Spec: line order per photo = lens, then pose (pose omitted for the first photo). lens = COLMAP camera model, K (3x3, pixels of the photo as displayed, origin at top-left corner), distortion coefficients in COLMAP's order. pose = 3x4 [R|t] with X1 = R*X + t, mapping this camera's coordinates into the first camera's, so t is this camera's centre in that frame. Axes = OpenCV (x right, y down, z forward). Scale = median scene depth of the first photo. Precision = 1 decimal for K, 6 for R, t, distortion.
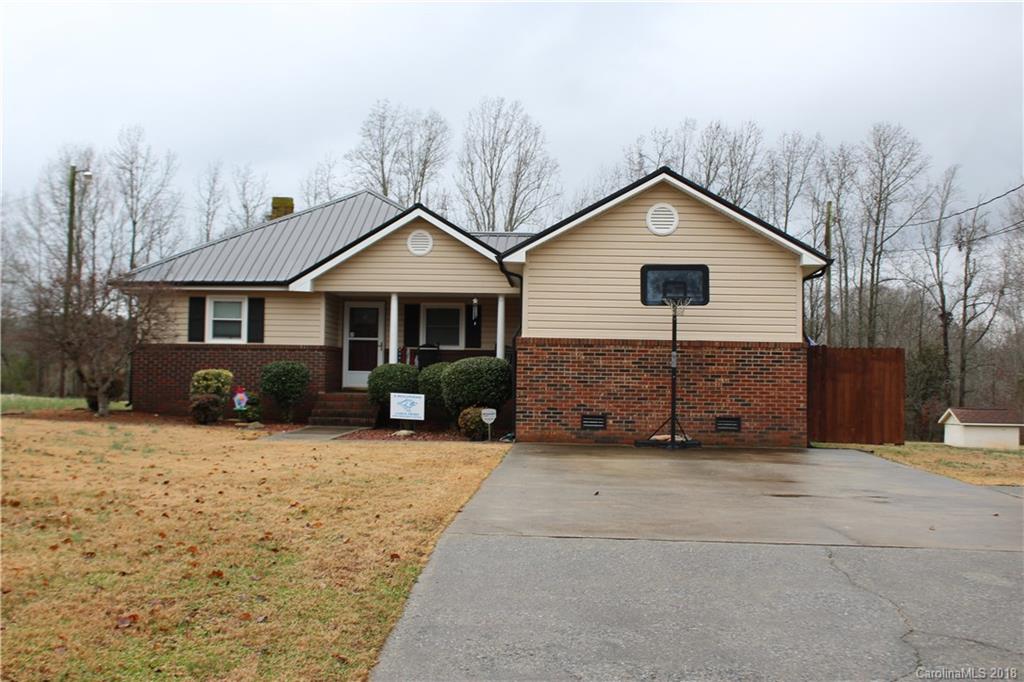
lens RADIAL K [[1175.1, 0, 512.0], [0, 1175.1, 341.0], [0, 0, 1]] dist [-0.013913, -0.005208]
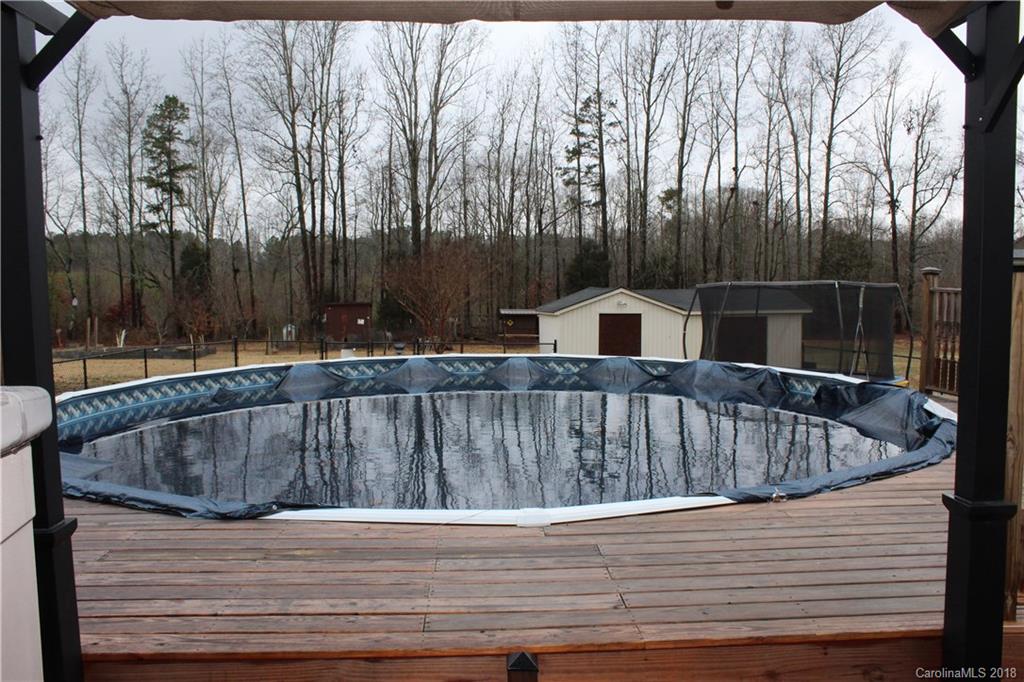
lens RADIAL K [[850.7, 0, 495.1], [0, 850.7, 339.6], [0, 0, 1]] dist [-0.168198, 0.150257]
pose [[0.997154, -0.035676, 0.066415, -0.016099], [0.027574, 0.992496, 0.119131, 0.002656], [-0.070167, -0.116960, 0.990655, 1.173404]]
